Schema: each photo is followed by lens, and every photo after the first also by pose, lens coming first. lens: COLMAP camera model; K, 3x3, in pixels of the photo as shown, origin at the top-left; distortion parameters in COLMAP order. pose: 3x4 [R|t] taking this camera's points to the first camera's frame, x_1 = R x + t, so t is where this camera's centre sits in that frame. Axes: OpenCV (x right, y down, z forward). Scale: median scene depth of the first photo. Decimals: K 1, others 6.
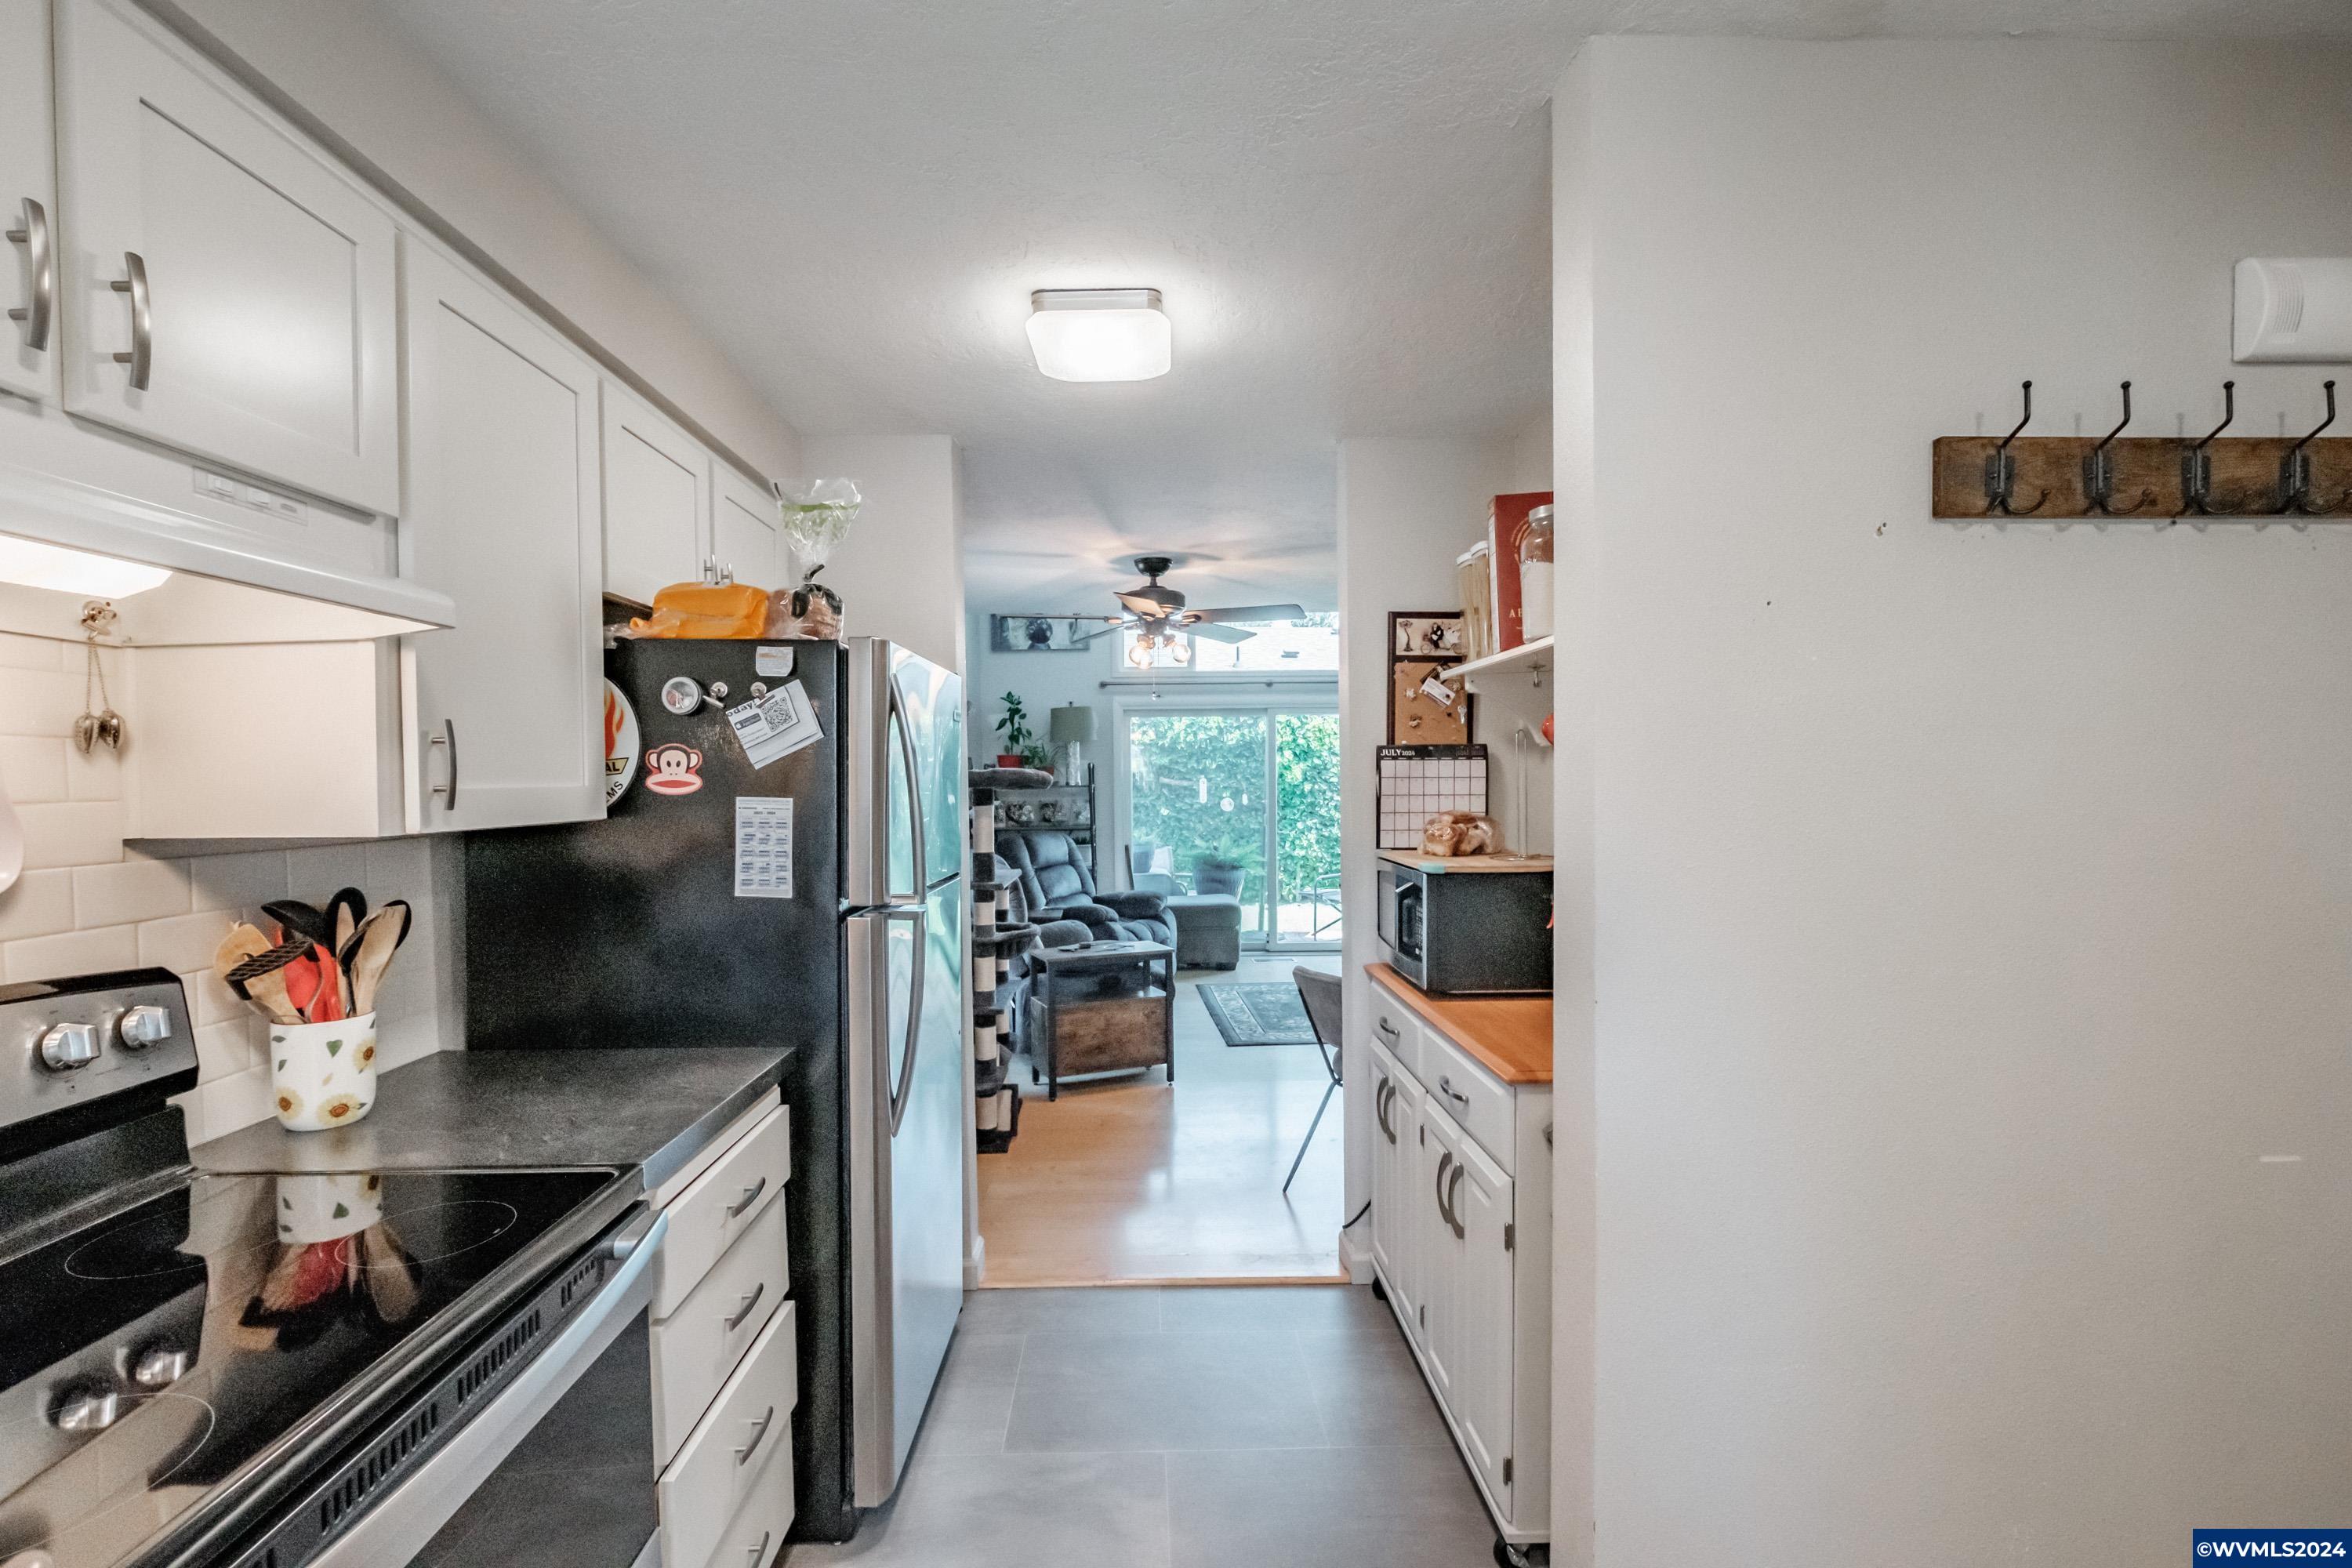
lens RADIAL K [[1008.8, 0, 1177.5], [0, 1008.8, 791.2], [0, 0, 1]] dist [-0.002771, -0.000062]
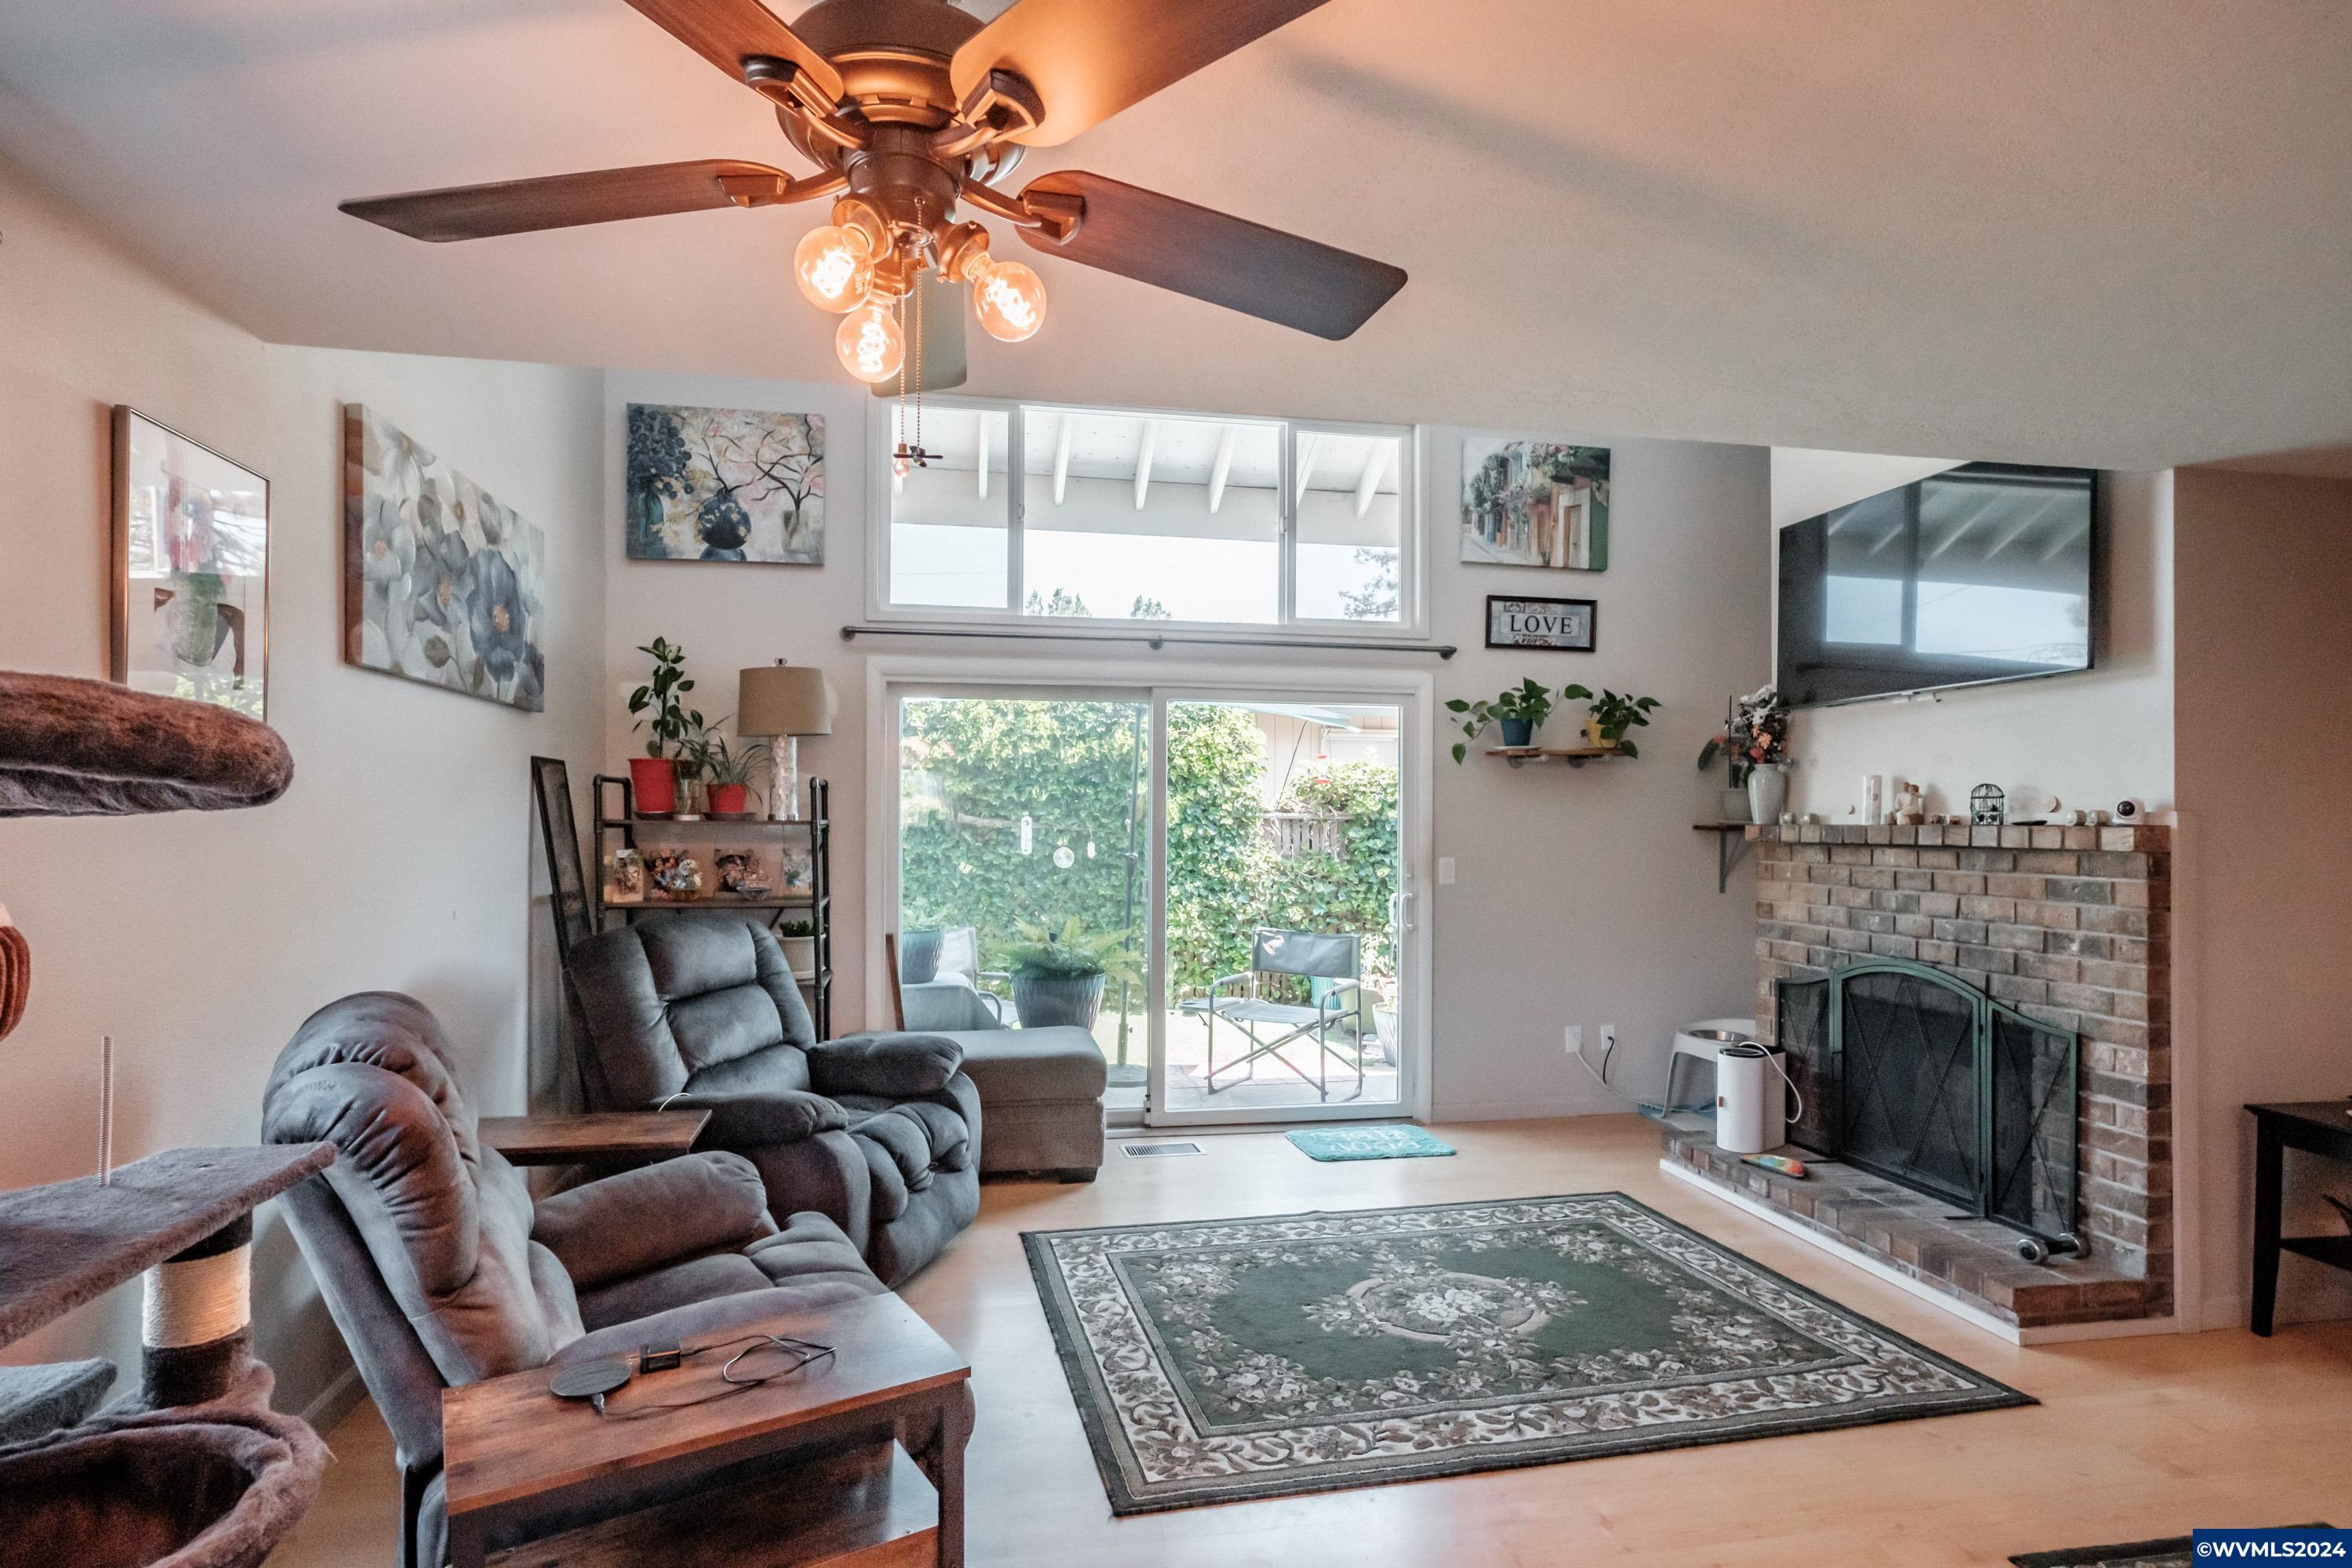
lens RADIAL K [[1144.8, 0, 1141.0], [0, 1144.8, 822.7], [0, 0, 1]] dist [0.001210, 0.000006]
pose [[0.990763, 0.014237, 0.134855, -0.000820], [-0.012437, 0.999822, -0.014180, 0.001075], [-0.135032, 0.012372, 0.990764, 0.382961]]
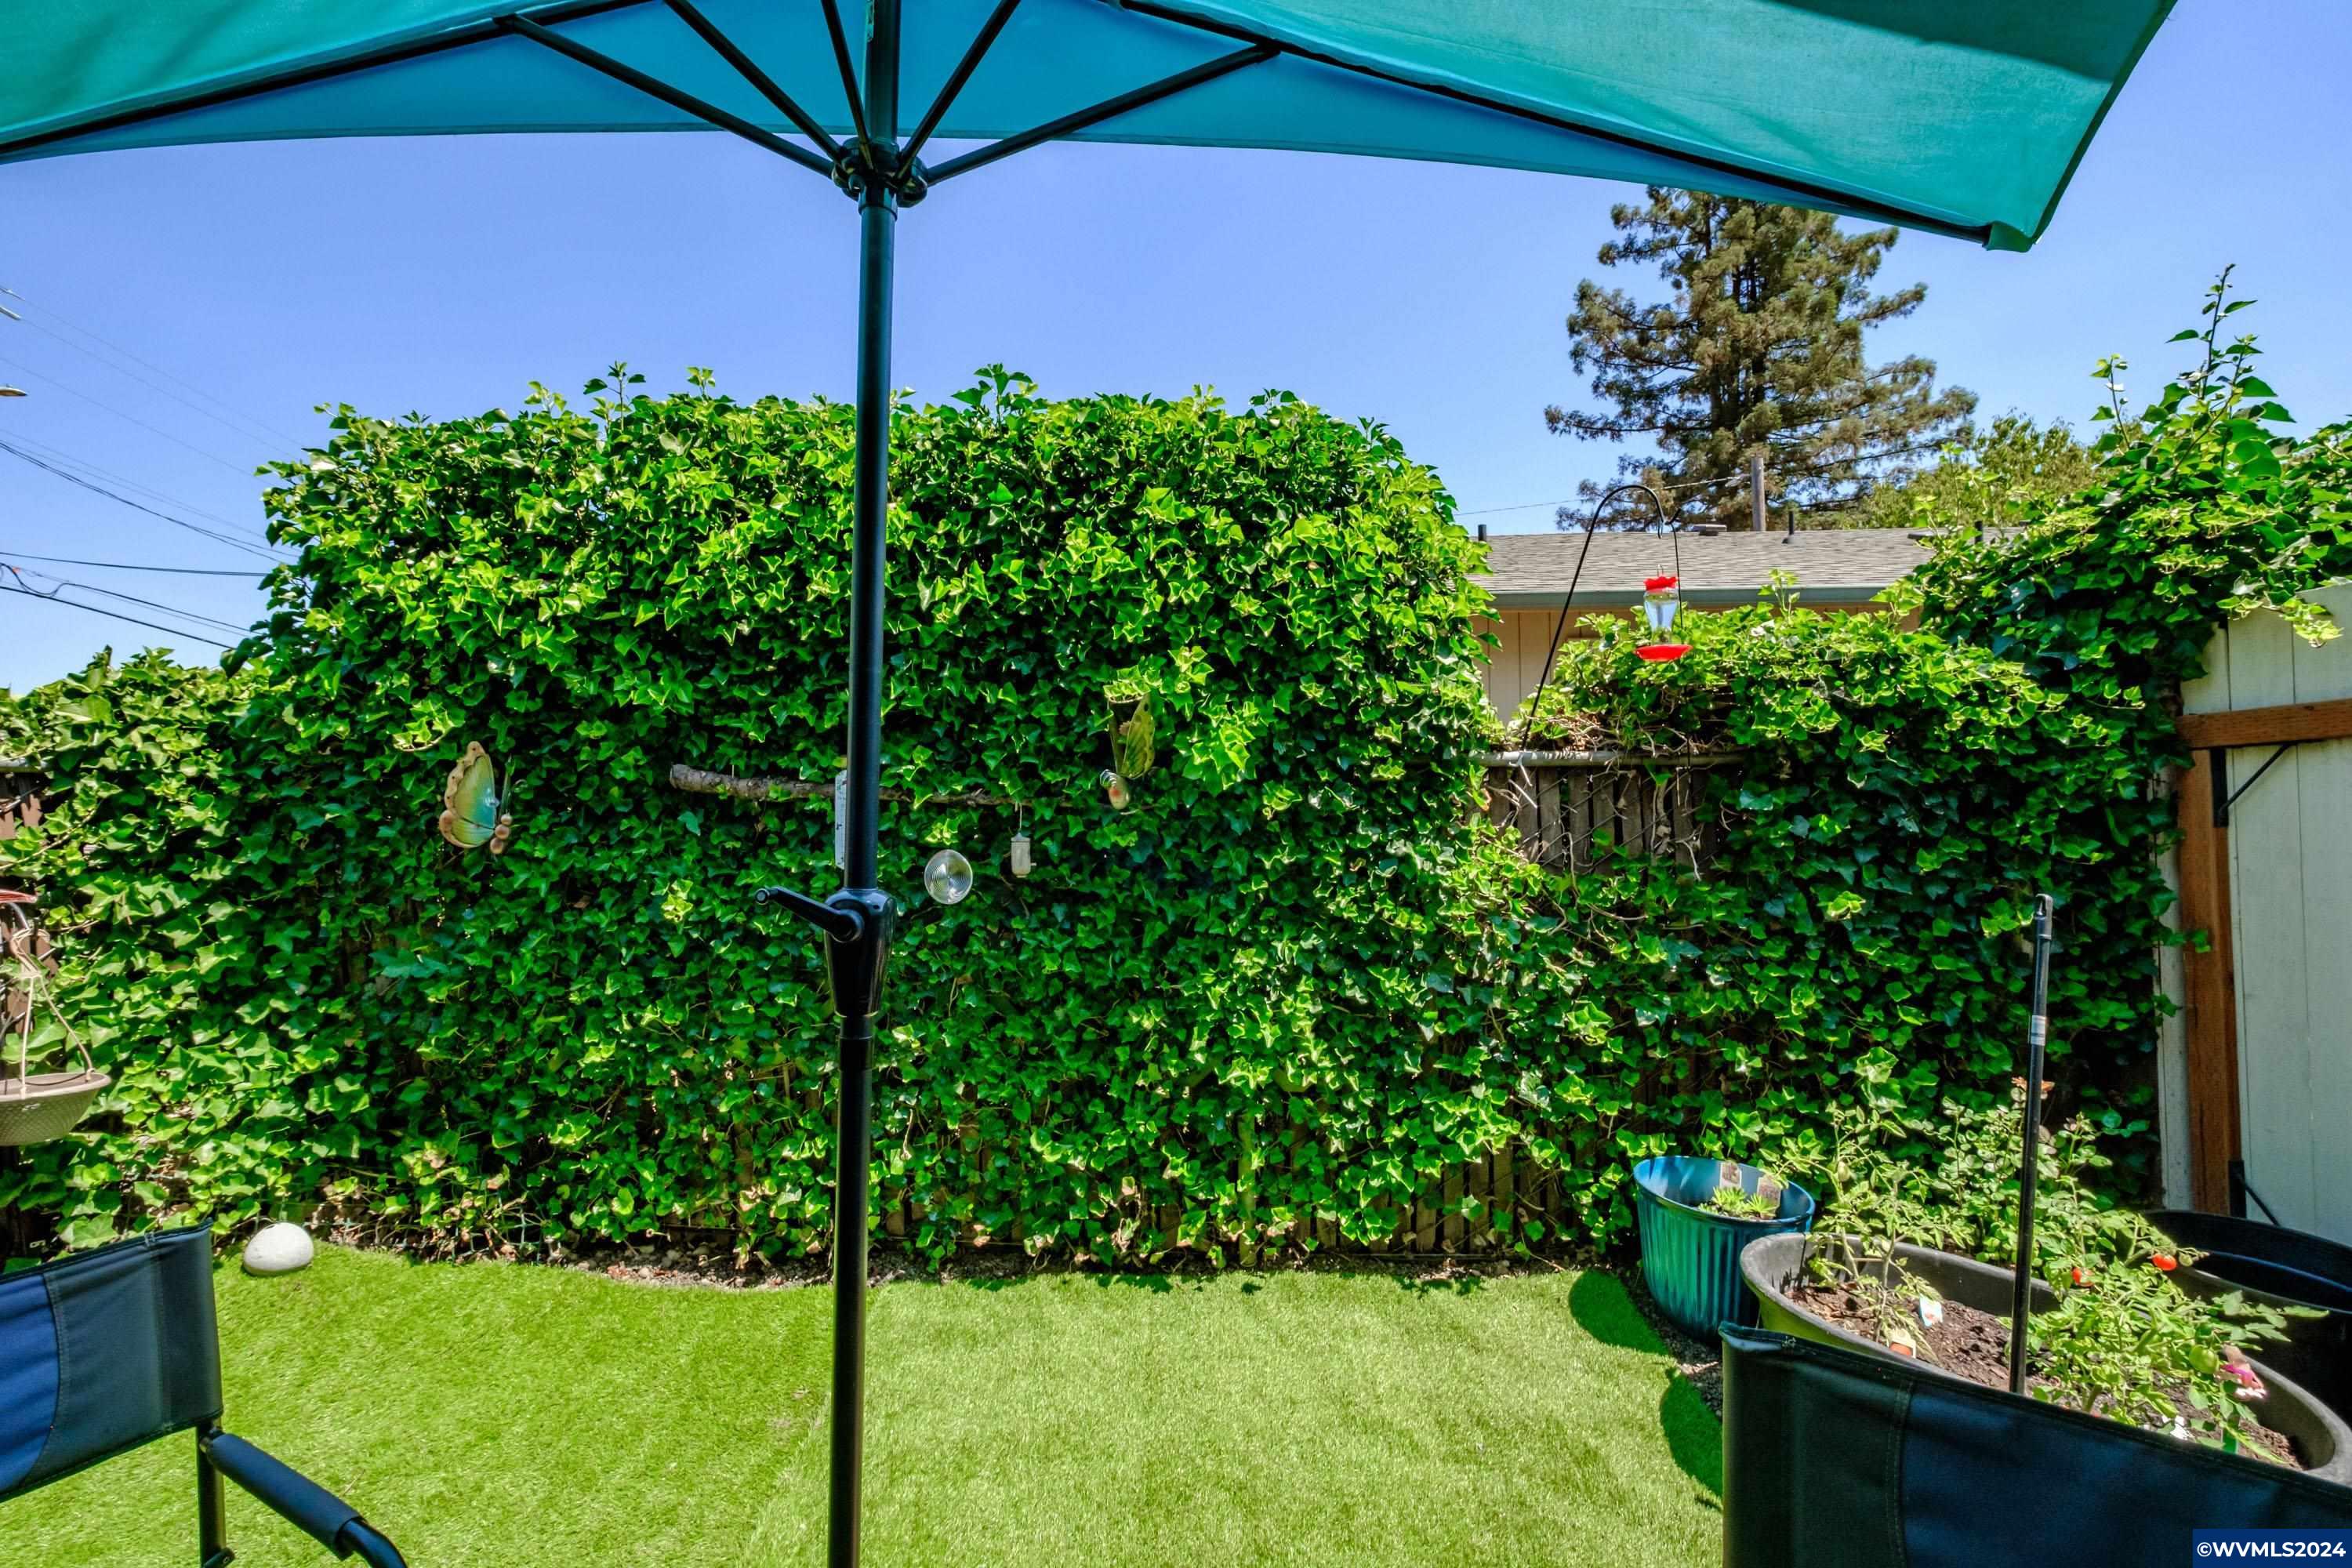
lens RADIAL K [[1008.8, 0, 1179.0], [0, 1008.8, 801.6], [0, 0, 1]] dist [-0.002771, -0.000062]
pose [[0.999515, -0.003673, -0.030926, 0.159596], [0.002896, 0.999680, -0.025127, 0.001964], [0.031008, 0.025025, 0.999206, 1.073755]]
